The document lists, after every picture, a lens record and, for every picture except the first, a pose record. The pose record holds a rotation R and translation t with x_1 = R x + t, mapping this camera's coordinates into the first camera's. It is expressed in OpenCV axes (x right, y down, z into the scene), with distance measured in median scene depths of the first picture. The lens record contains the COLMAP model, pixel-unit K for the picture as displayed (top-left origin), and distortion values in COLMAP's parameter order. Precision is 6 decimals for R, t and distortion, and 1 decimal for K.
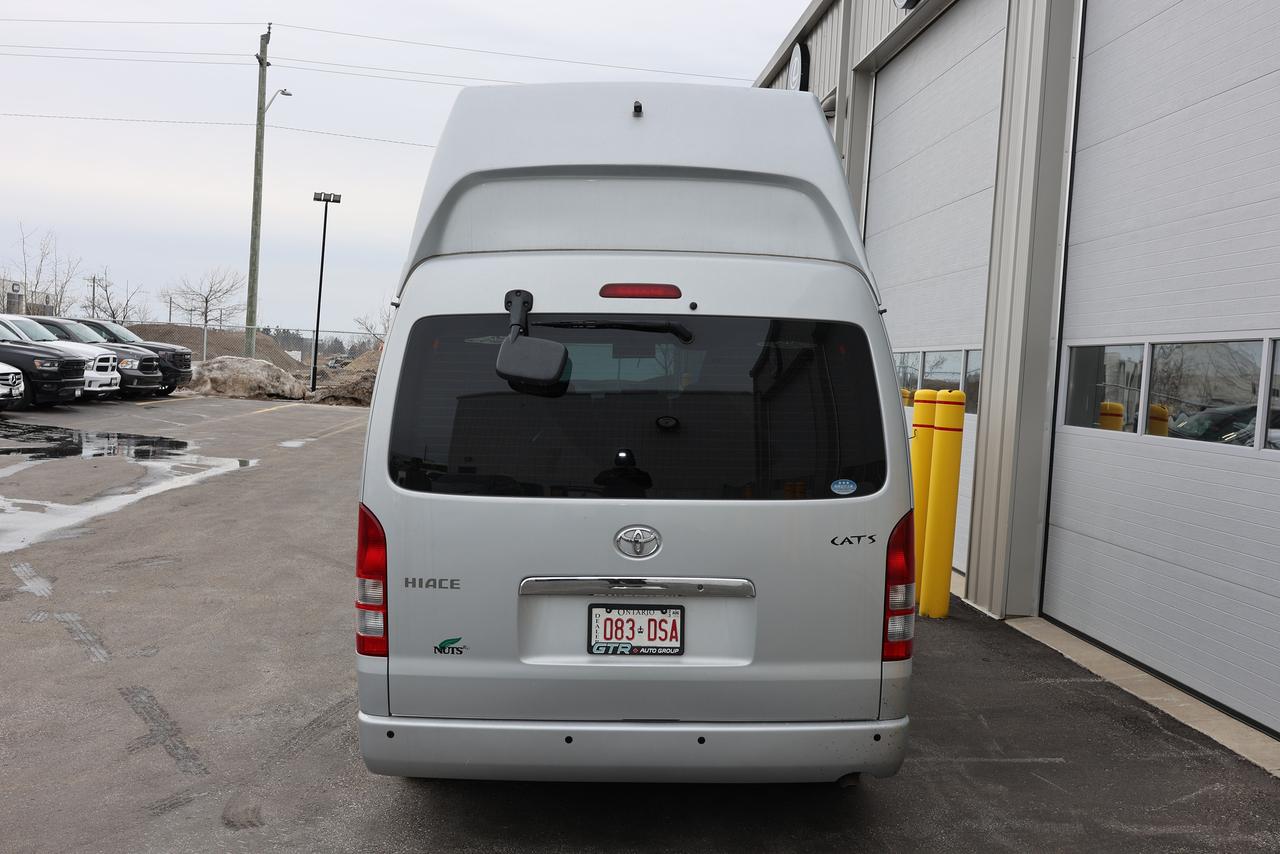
lens RADIAL K [[1293.2, 0, 639.8], [0, 1293.2, 429.7], [0, 0, 1]] dist [0.010918, 0.000000]
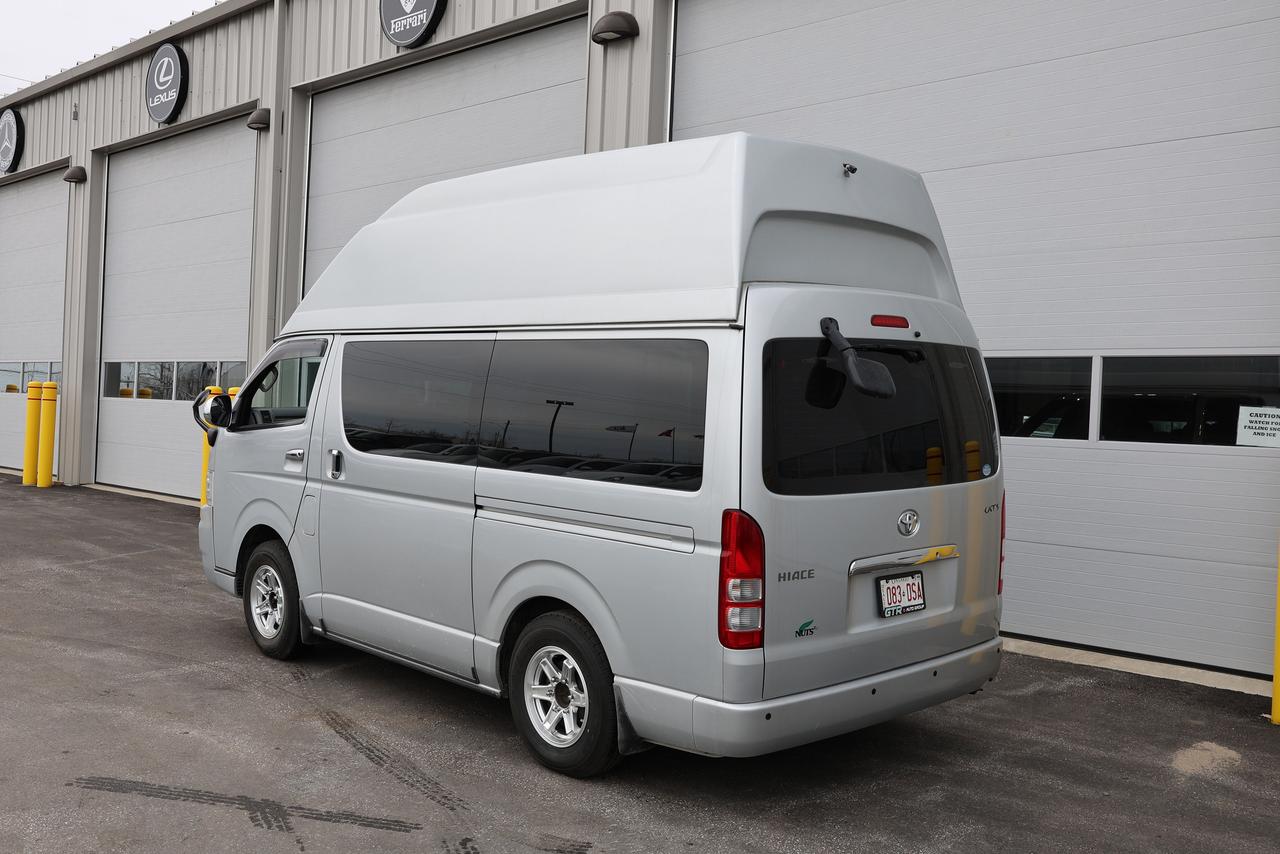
lens RADIAL K [[1215.3, 0, 639.9], [0, 1215.3, 425.6], [0, 0, 1]] dist [-0.001779, 0.000000]
pose [[0.731513, -0.031370, 0.681106, -0.974775], [0.031995, 0.999420, 0.011668, -0.028775], [-0.681077, 0.013257, 0.732092, 0.312146]]
